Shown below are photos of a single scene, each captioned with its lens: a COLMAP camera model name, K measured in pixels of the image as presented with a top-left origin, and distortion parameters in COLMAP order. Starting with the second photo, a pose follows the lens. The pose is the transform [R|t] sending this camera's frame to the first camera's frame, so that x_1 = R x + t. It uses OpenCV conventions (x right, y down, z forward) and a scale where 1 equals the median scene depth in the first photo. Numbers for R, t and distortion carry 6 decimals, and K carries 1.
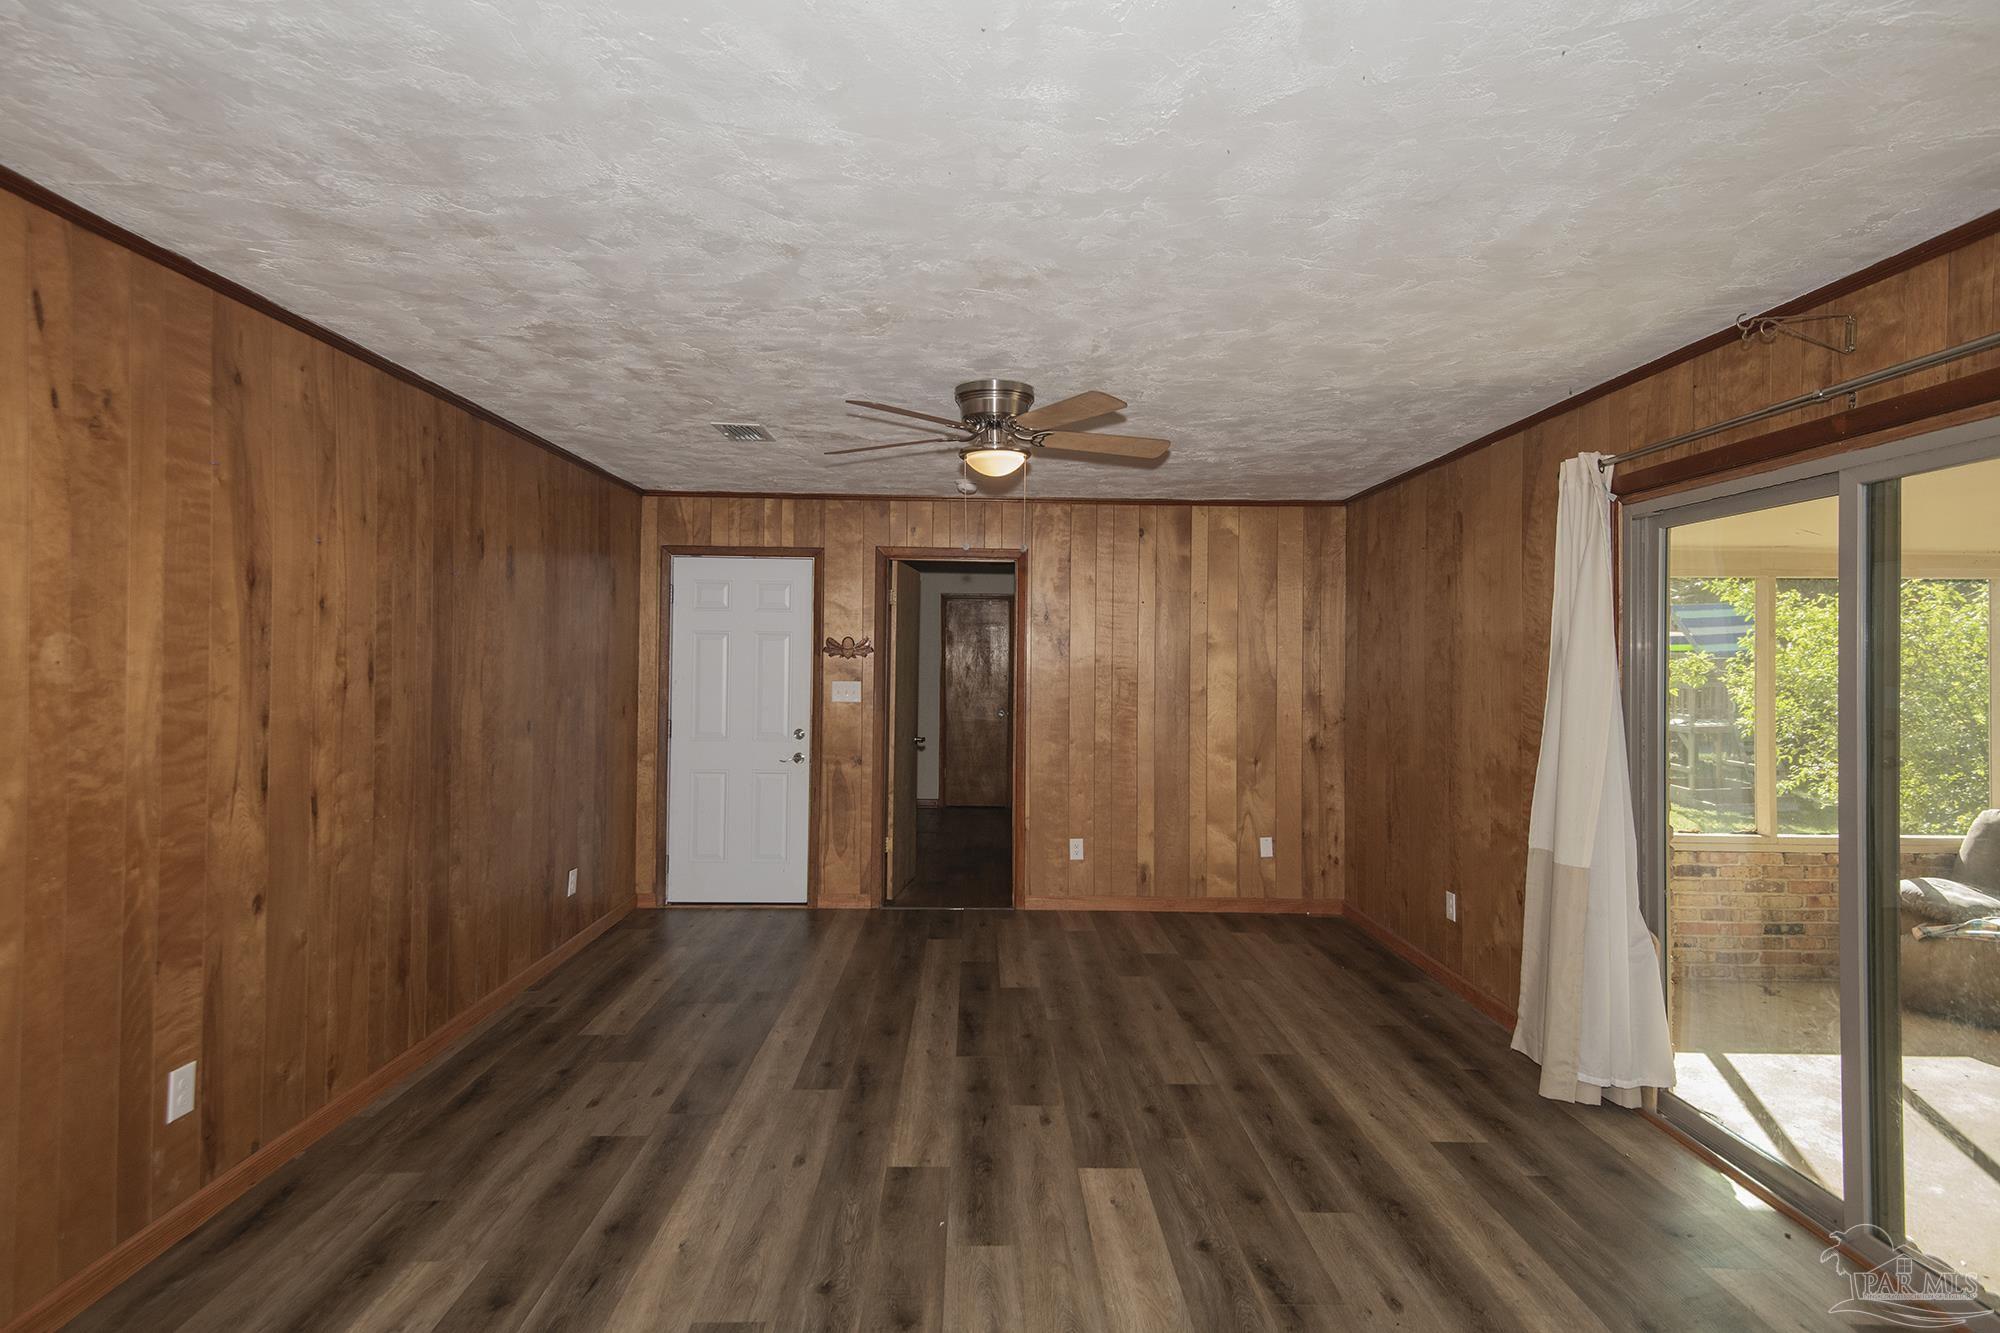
lens RADIAL K [[1044.9, 0, 992.1], [0, 1044.9, 651.0], [0, 0, 1]] dist [0.004412, 0.000018]
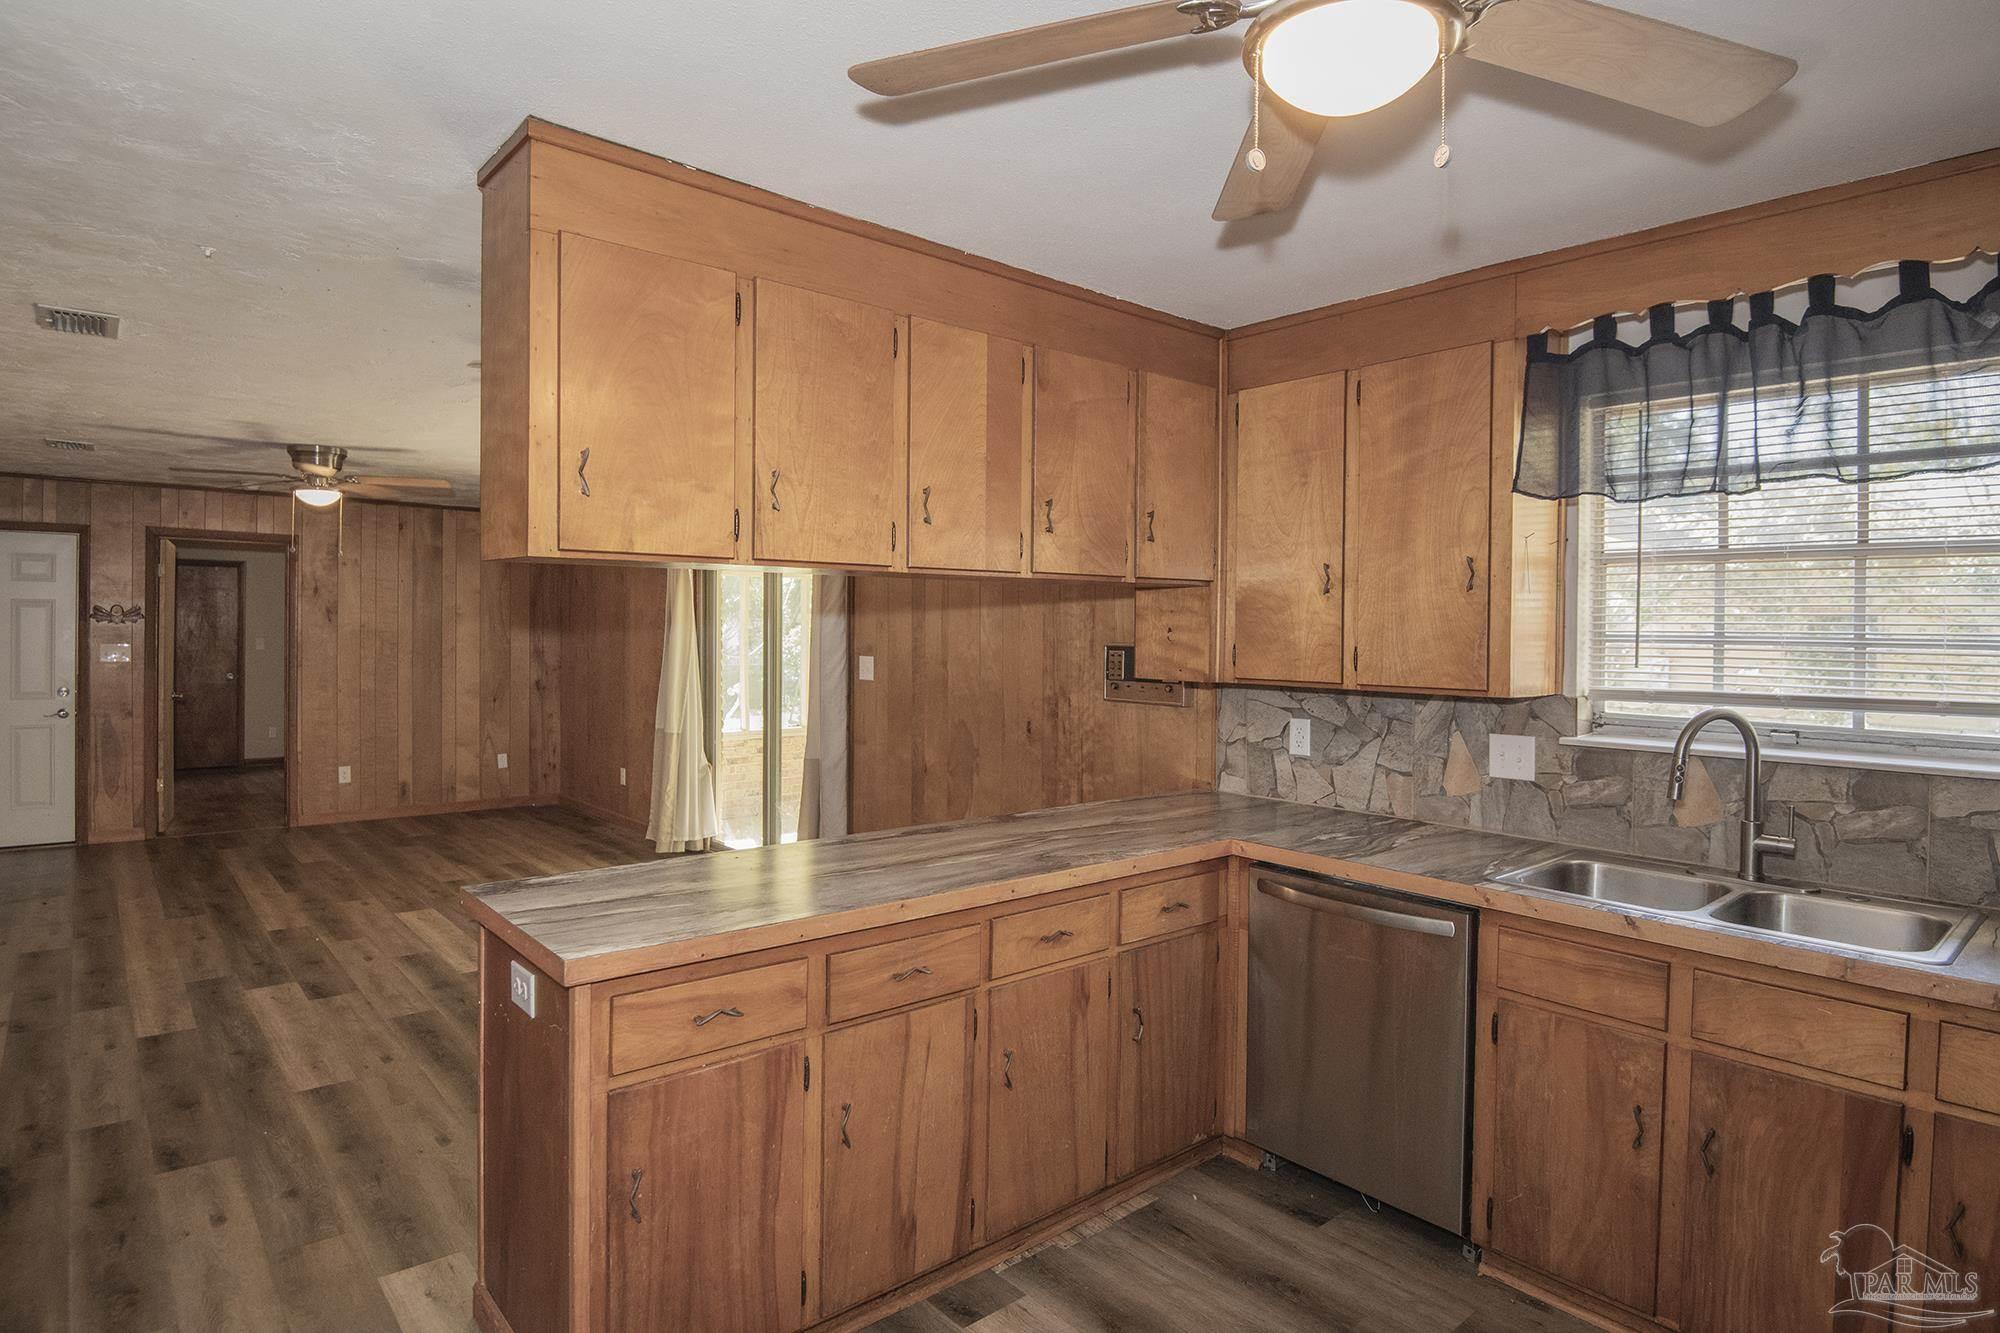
lens RADIAL K [[1084.1, 0, 1008.4], [0, 1084.1, 634.3], [0, 0, 1]] dist [-0.025530, -0.001898]
pose [[0.765539, -0.004414, 0.643374, -0.140636], [-0.007342, 0.999851, 0.015596, -0.006847], [-0.643347, -0.016663, 0.765393, -0.514207]]
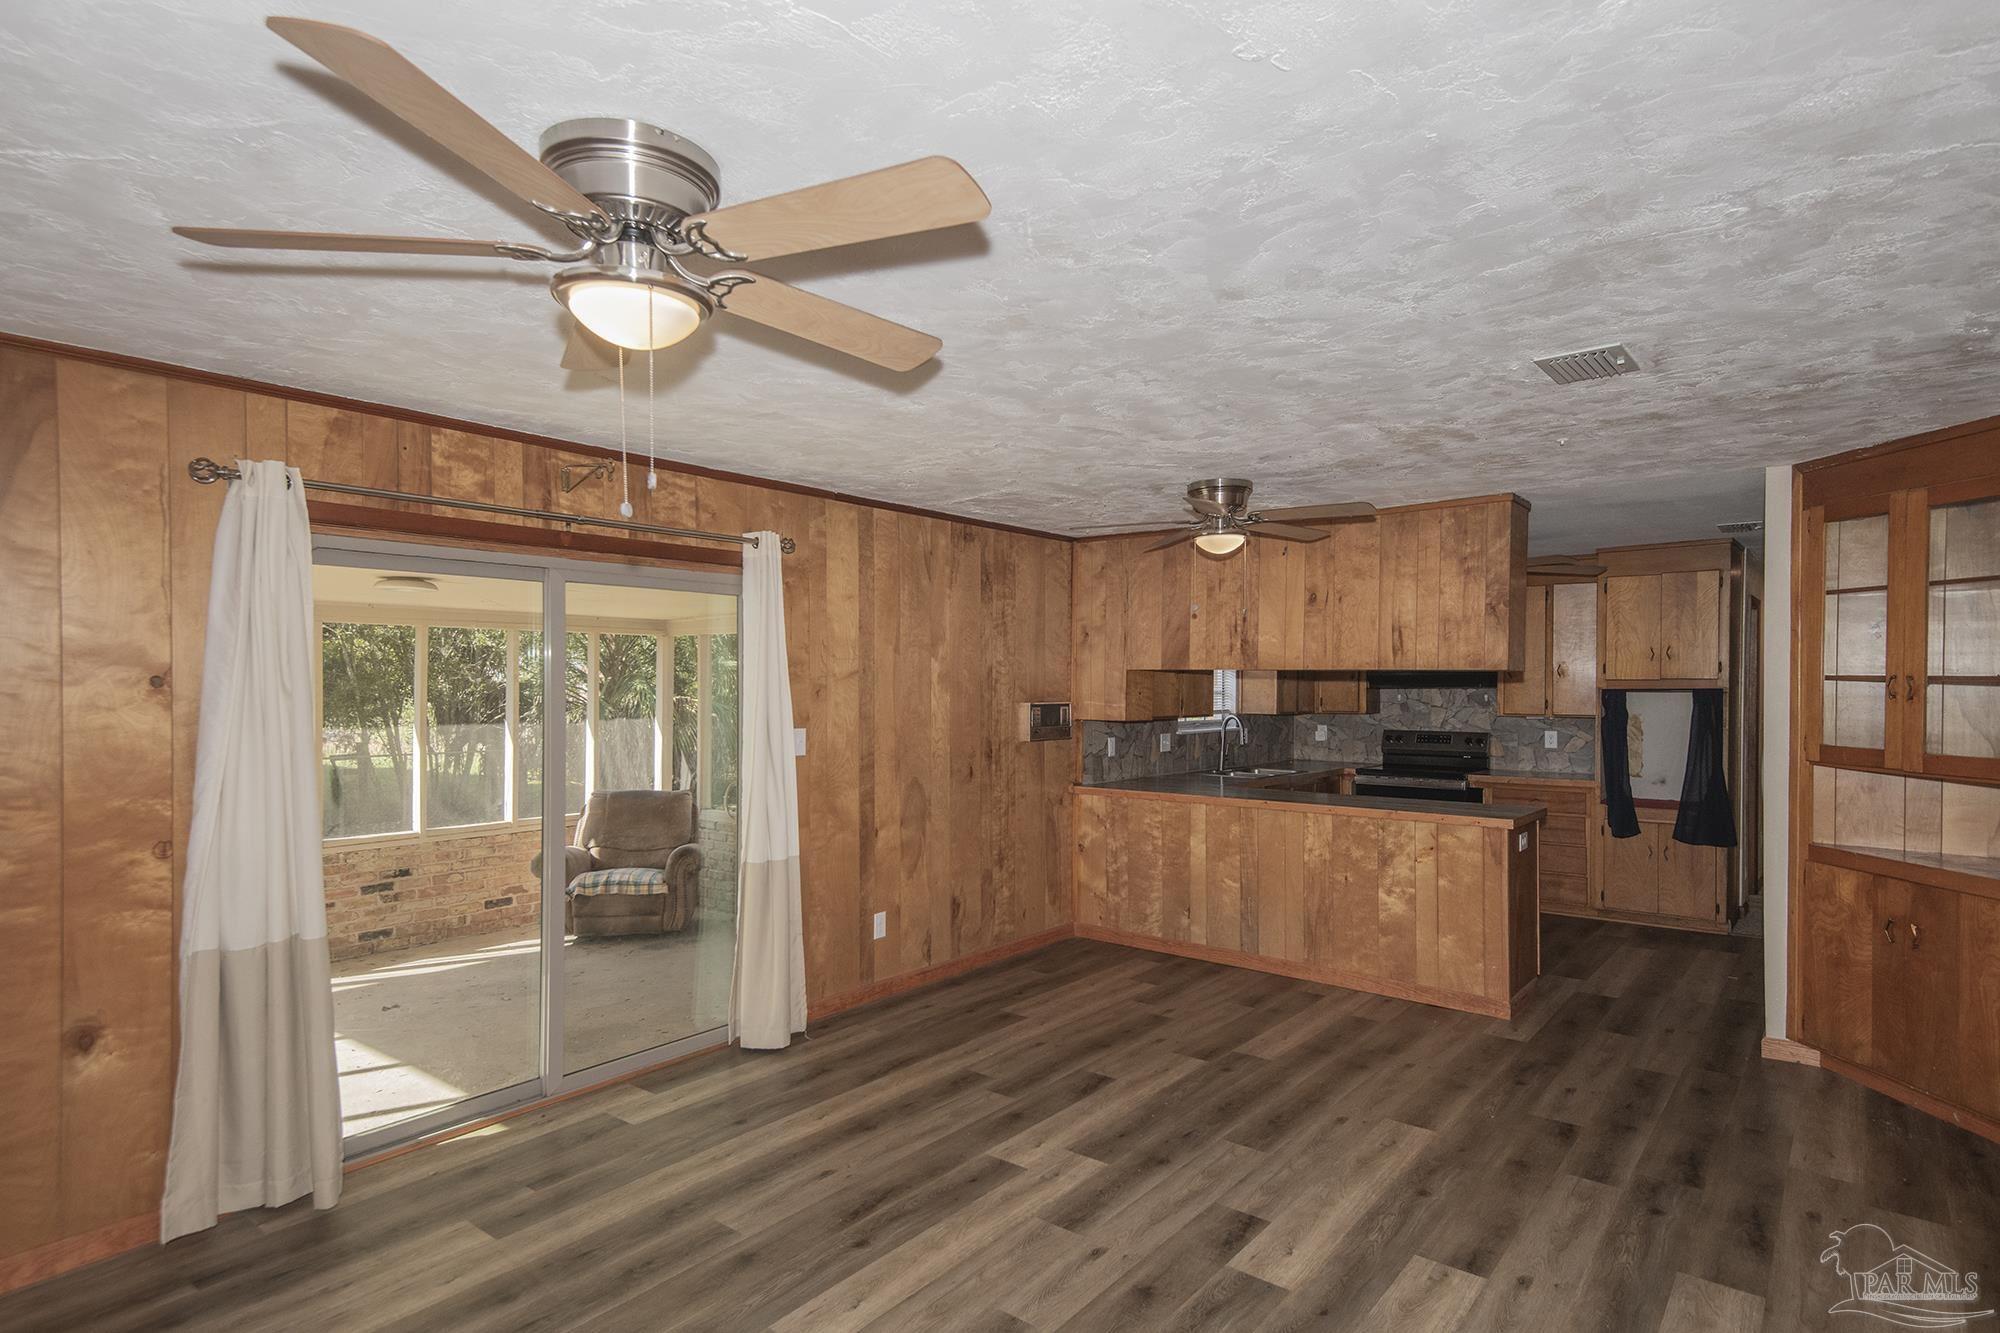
lens RADIAL K [[1089.2, 0, 984.1], [0, 1089.2, 680.1], [0, 0, 1]] dist [0.052577, -0.000542]
pose [[-0.769897, -0.007597, 0.638123, -0.268163], [-0.013092, 0.999907, -0.003892, -0.007542], [-0.638034, -0.011350, -0.769924, 0.772817]]
